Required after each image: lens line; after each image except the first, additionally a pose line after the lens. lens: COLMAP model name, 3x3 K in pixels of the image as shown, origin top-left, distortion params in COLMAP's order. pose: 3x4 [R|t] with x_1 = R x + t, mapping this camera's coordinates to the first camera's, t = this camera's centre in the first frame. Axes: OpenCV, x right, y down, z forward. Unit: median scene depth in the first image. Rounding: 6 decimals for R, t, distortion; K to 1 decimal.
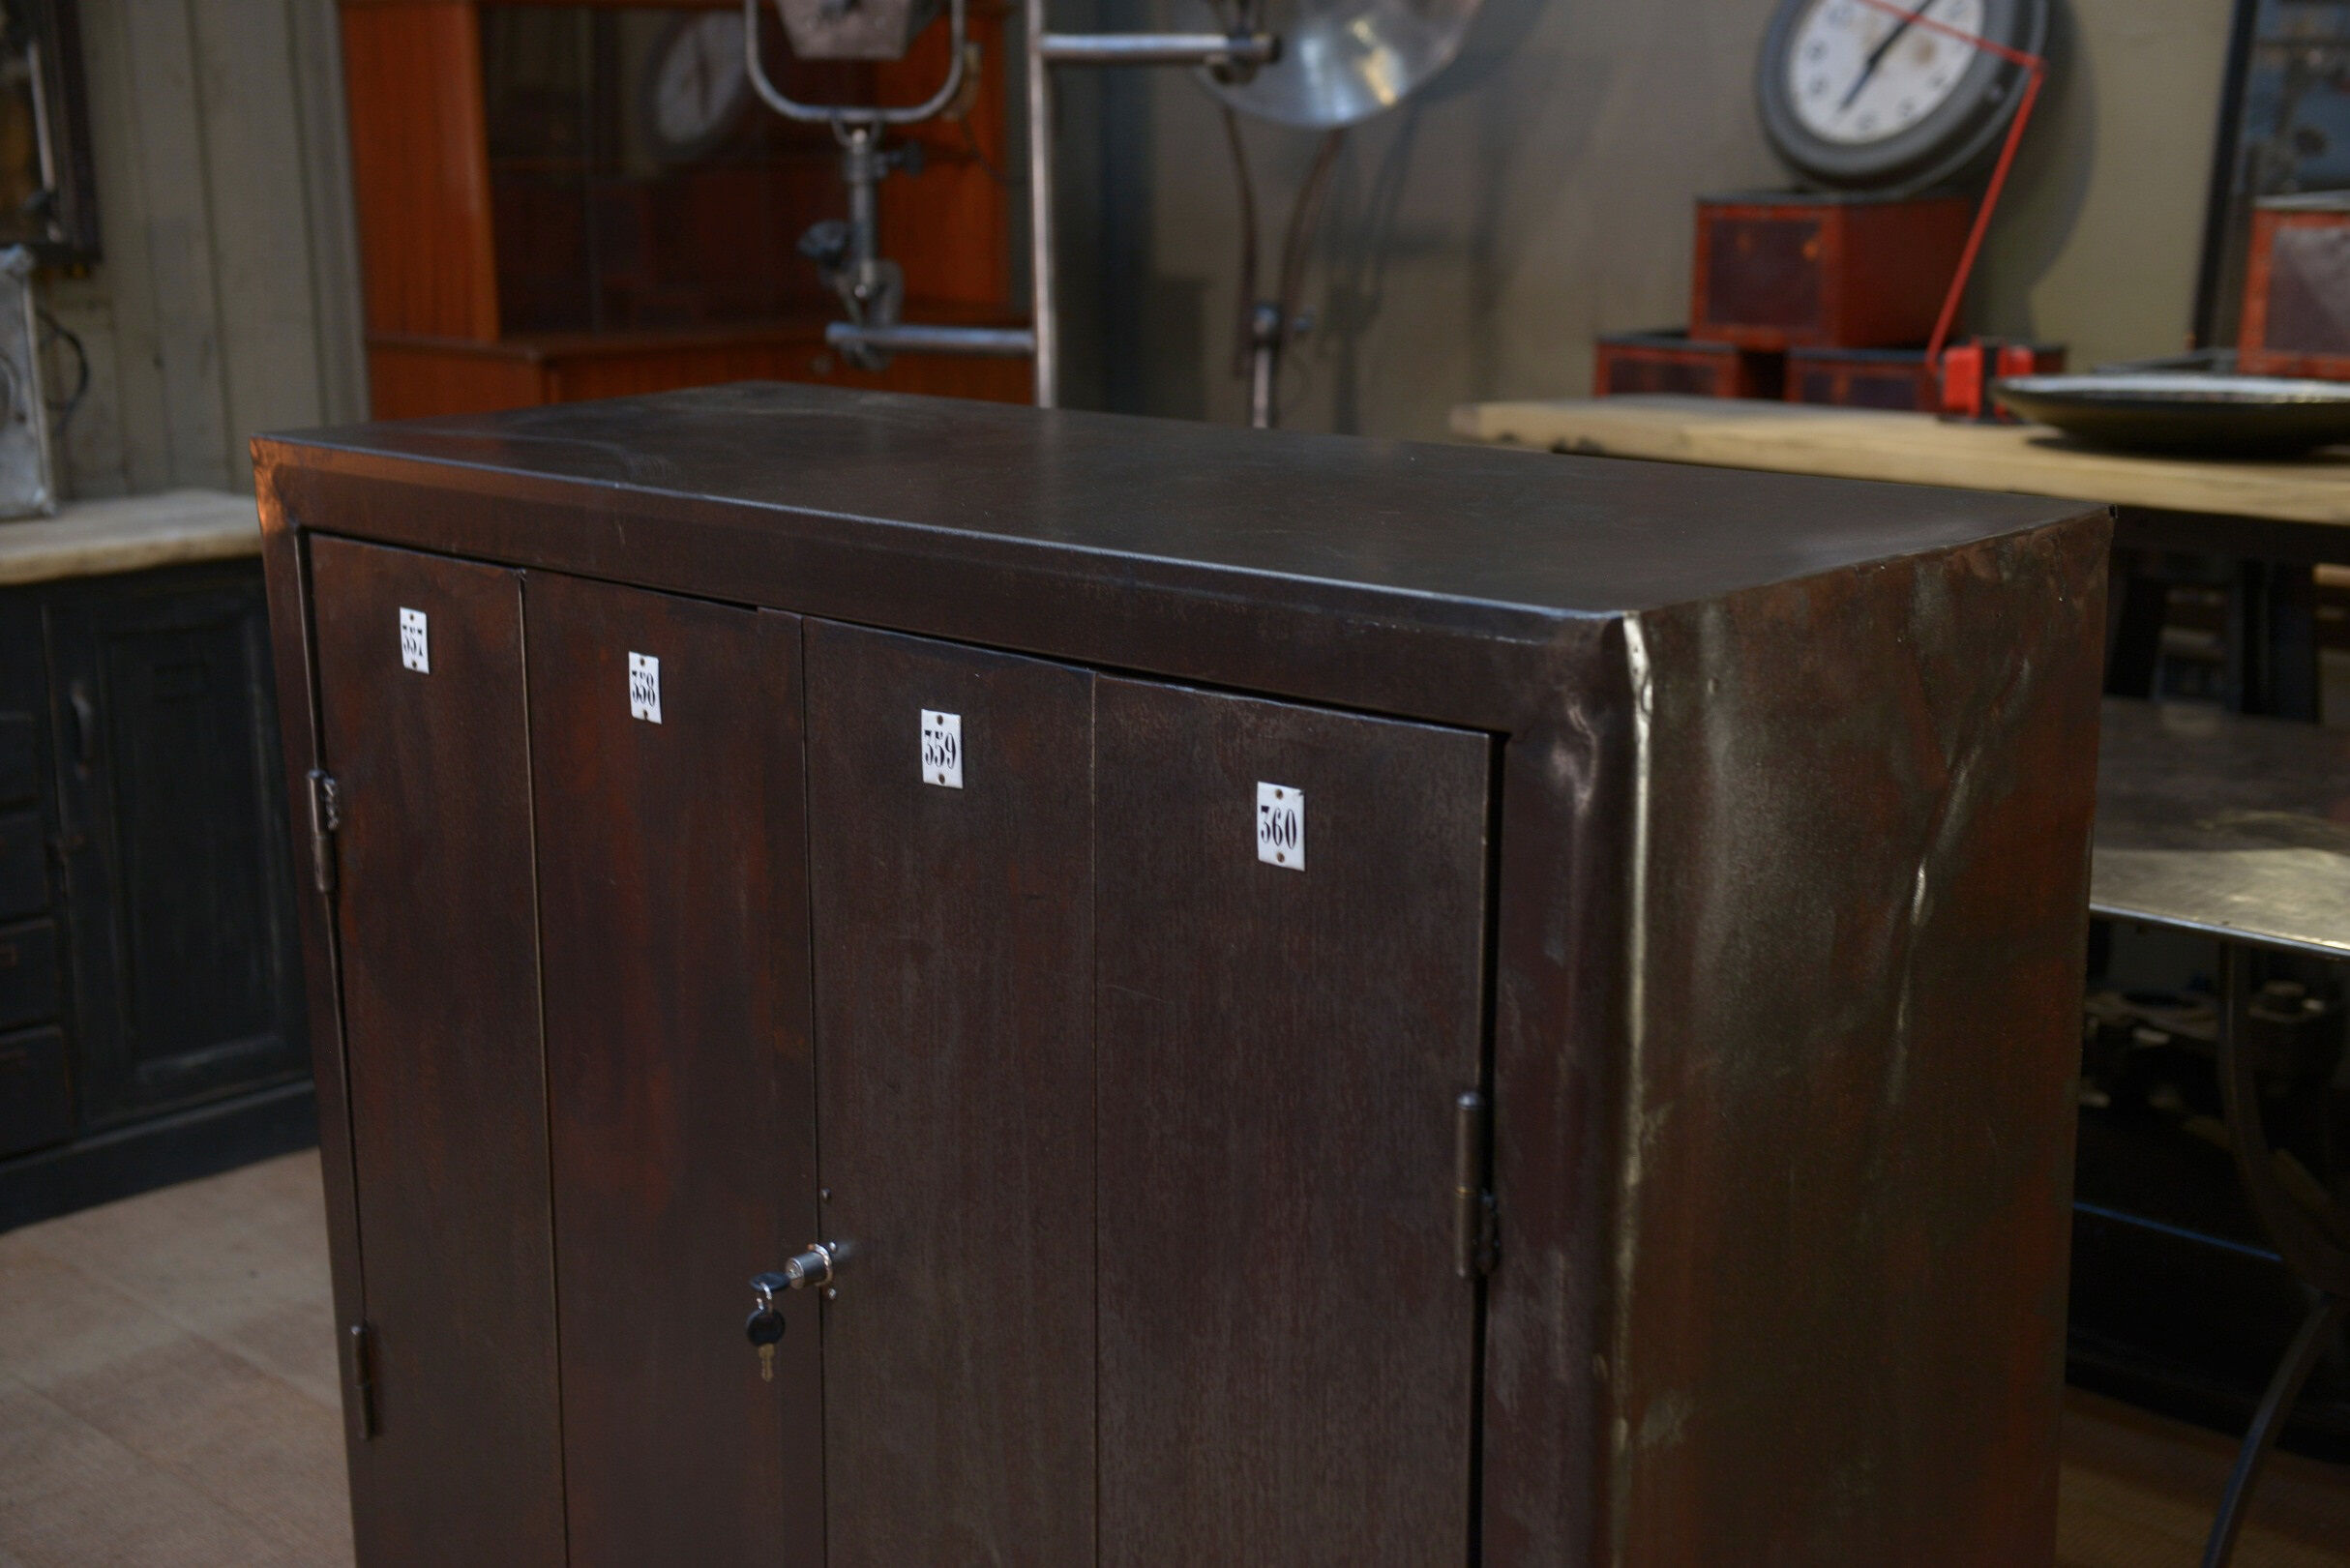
lens RADIAL K [[2933.6, 0, 1175.0], [0, 2933.6, 784.0], [0, 0, 1]] dist [0.109651, -0.009498]
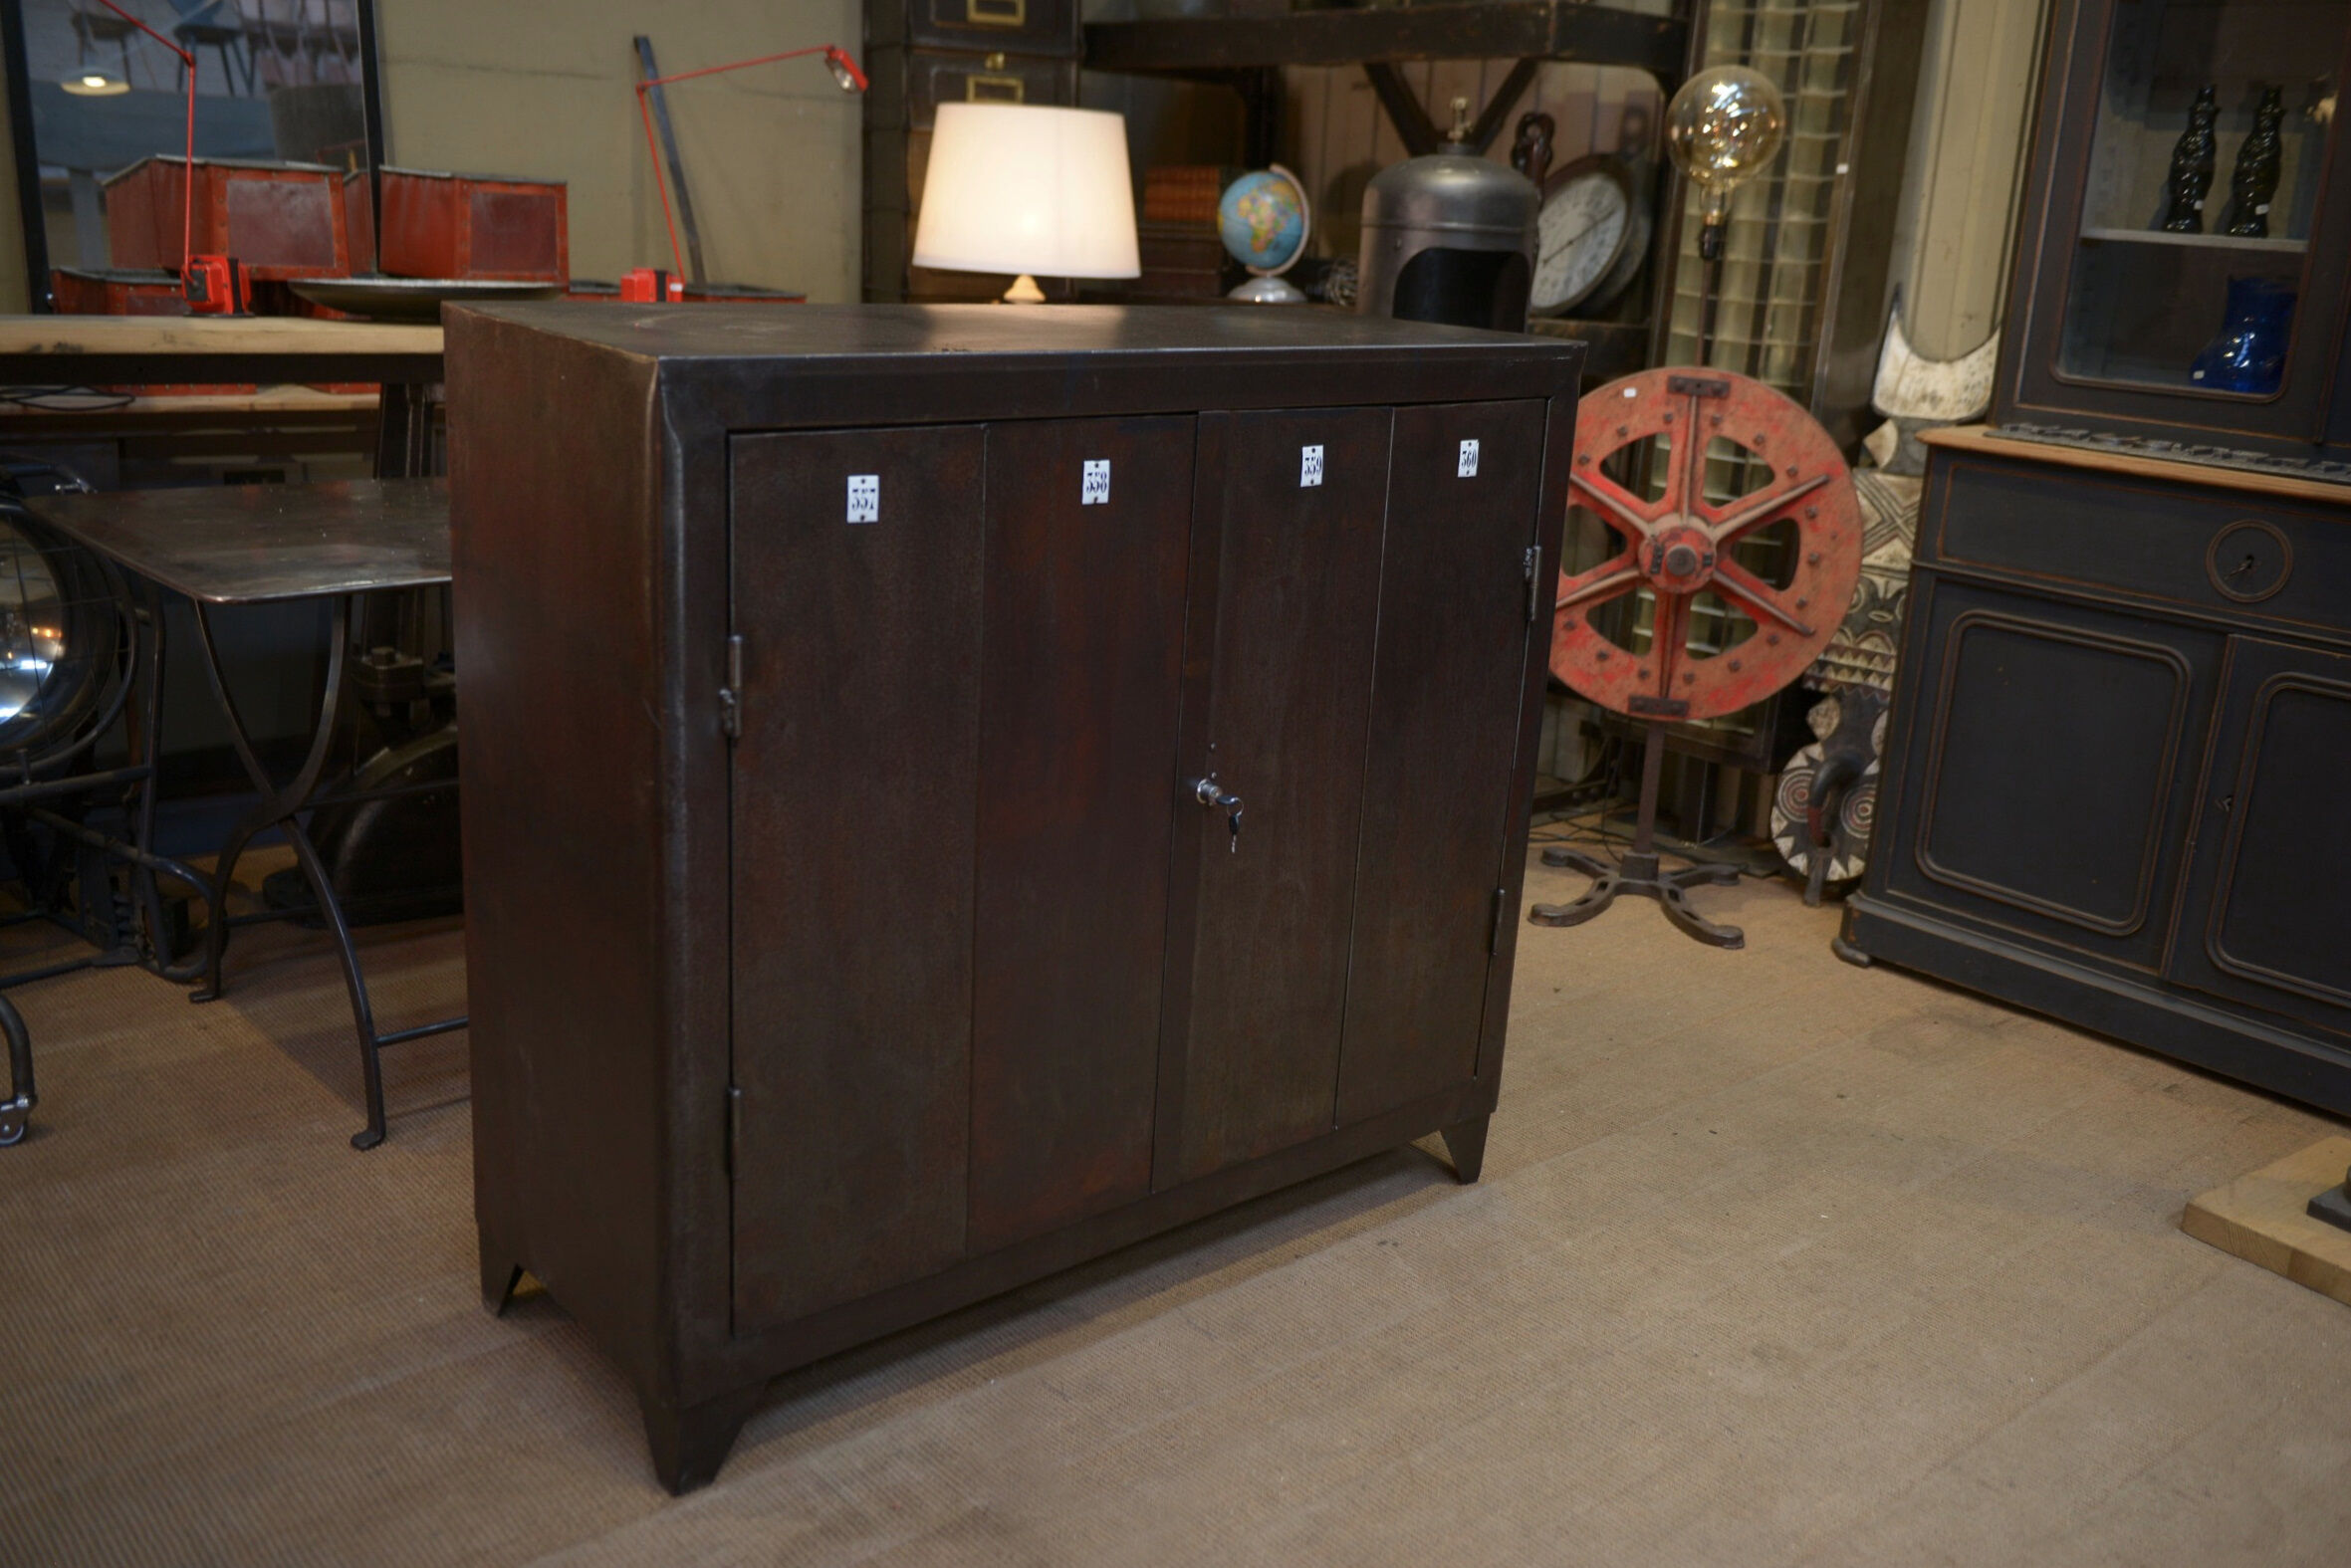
lens RADIAL K [[2071.1, 0, 1175.5], [0, 2071.1, 784.0], [0, 0, 1]] dist [-0.000808, -0.002919]
pose [[0.076137, -0.266553, 0.960808, -1.415430], [0.165735, 0.953584, 0.251416, -0.165724], [-0.983227, 0.140097, 0.116780, 0.949873]]
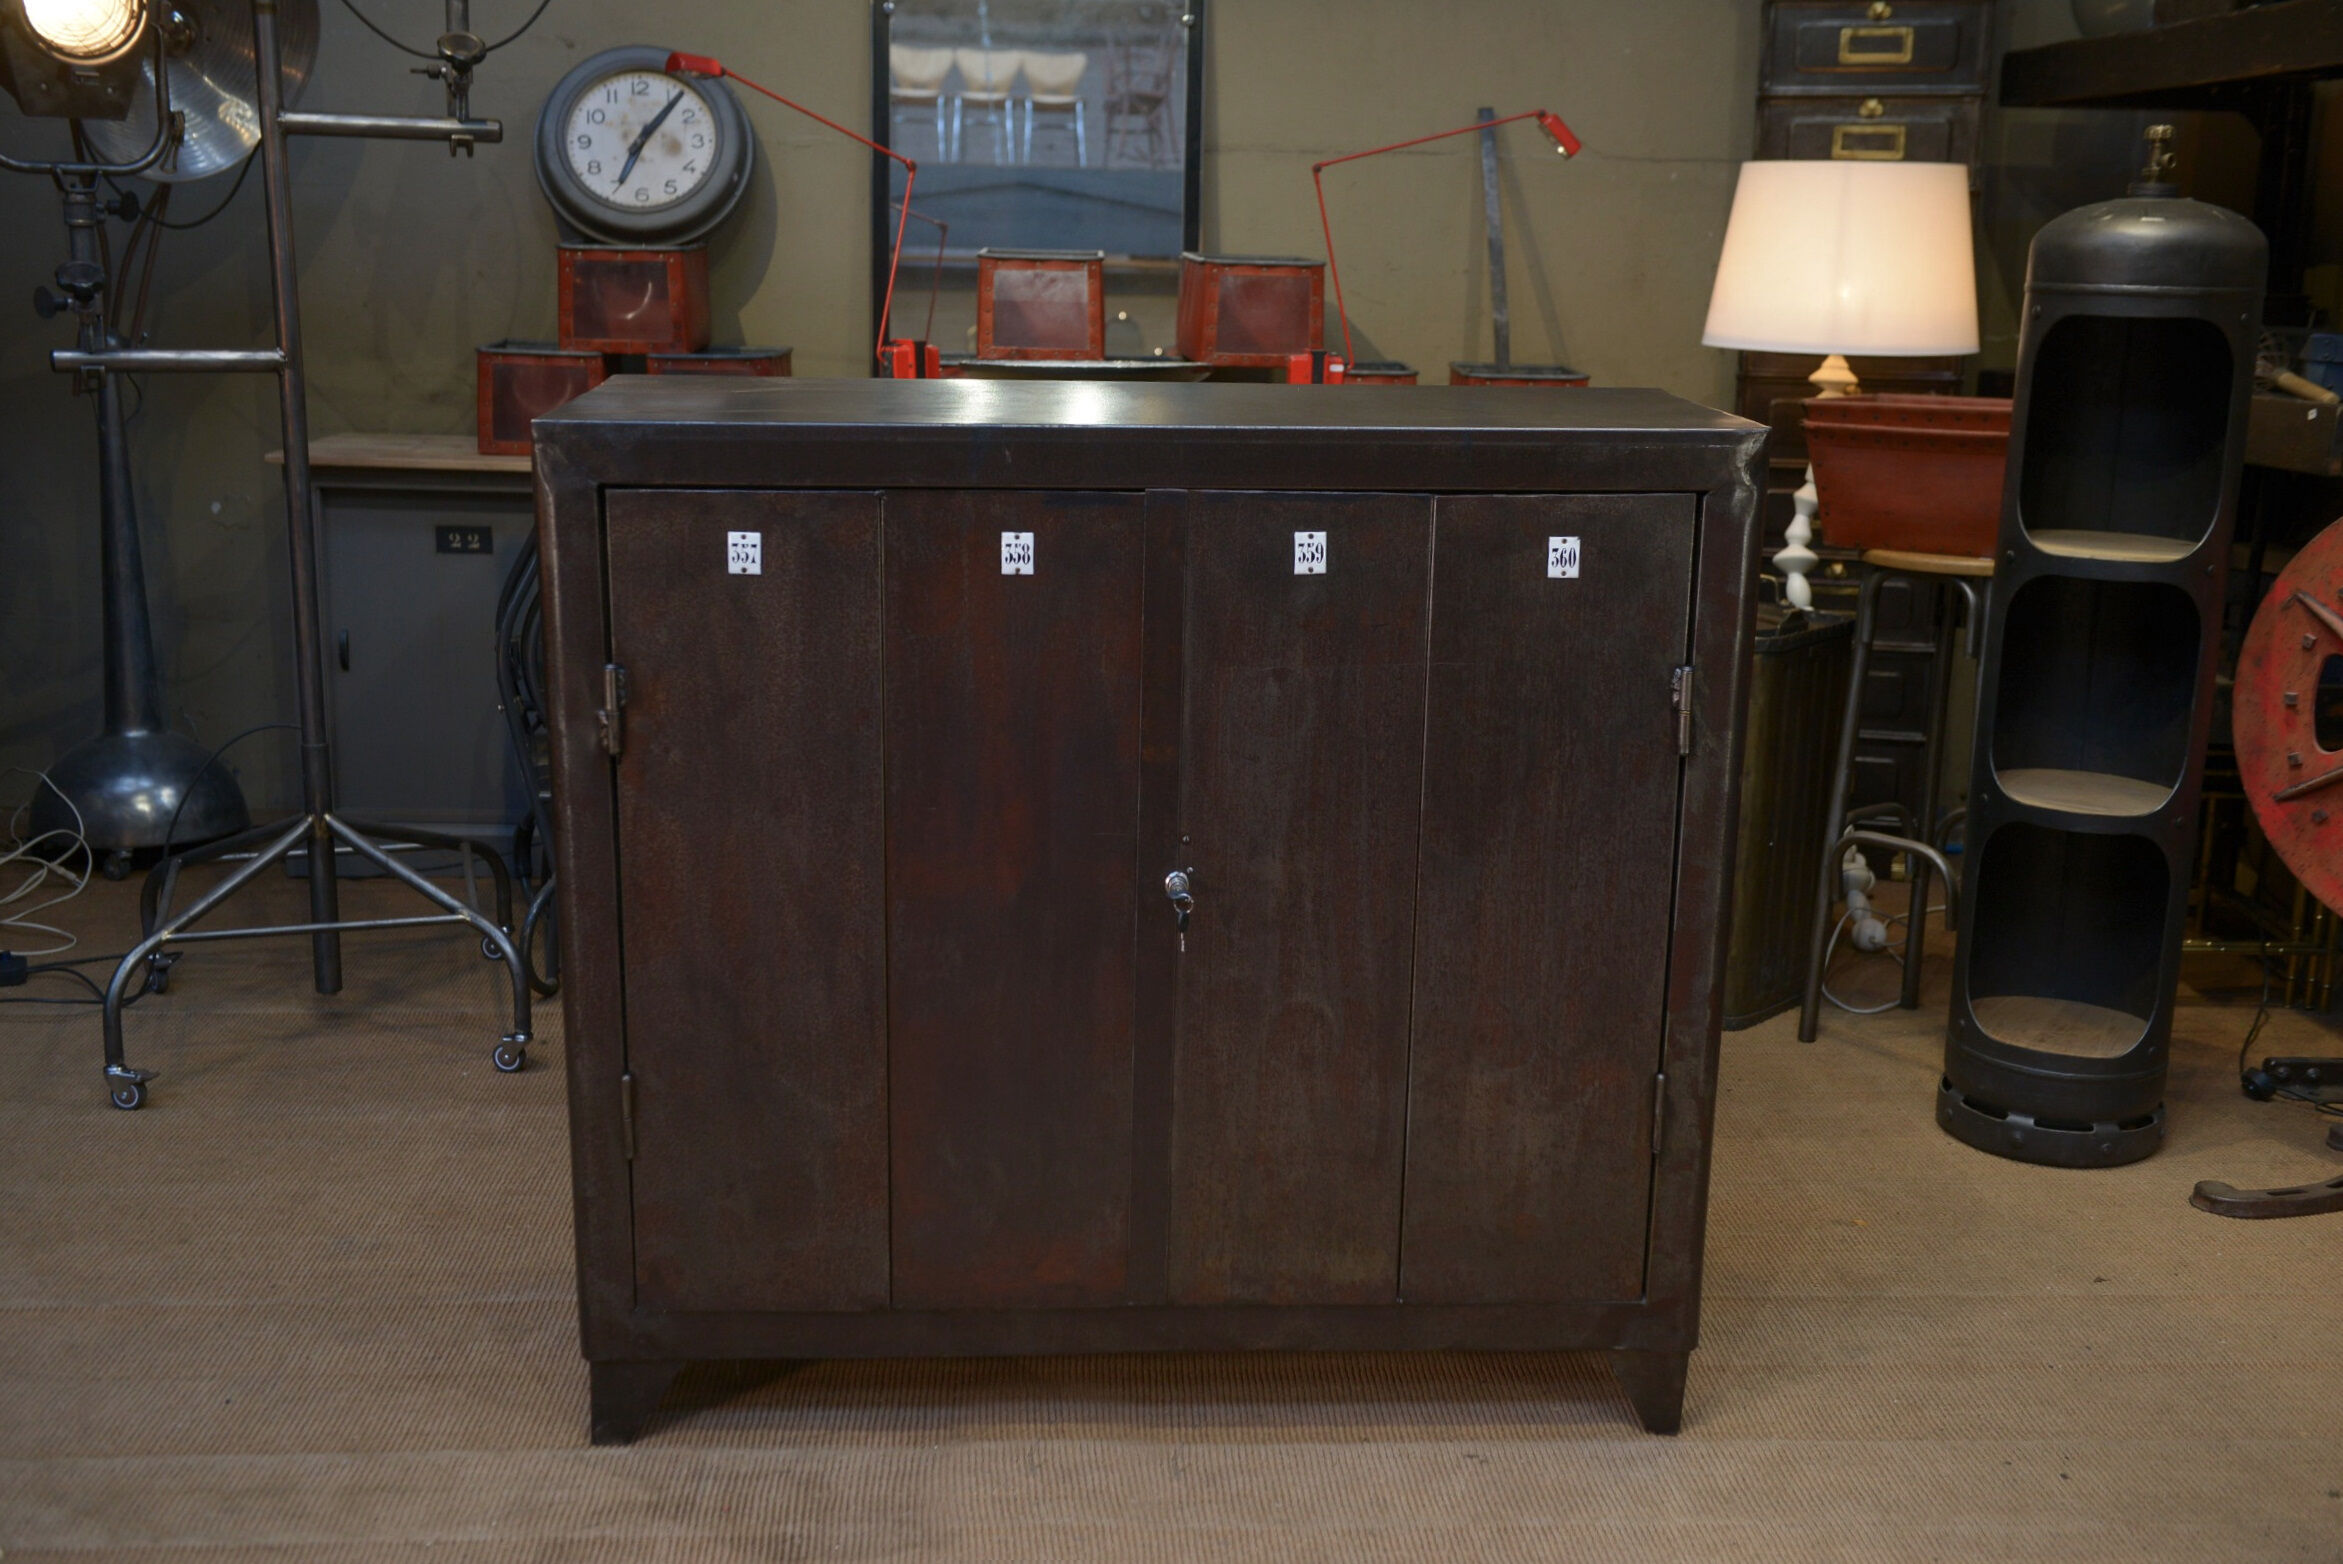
lens RADIAL K [[2467.9, 0, 1176.2], [0, 2467.9, 784.3], [0, 0, 1]] dist [0.046571, -0.005835]
pose [[0.671394, -0.154968, 0.724717, -1.224606], [0.143264, 0.986587, 0.078241, -0.002412], [-0.727121, 0.051296, 0.684590, 0.044295]]
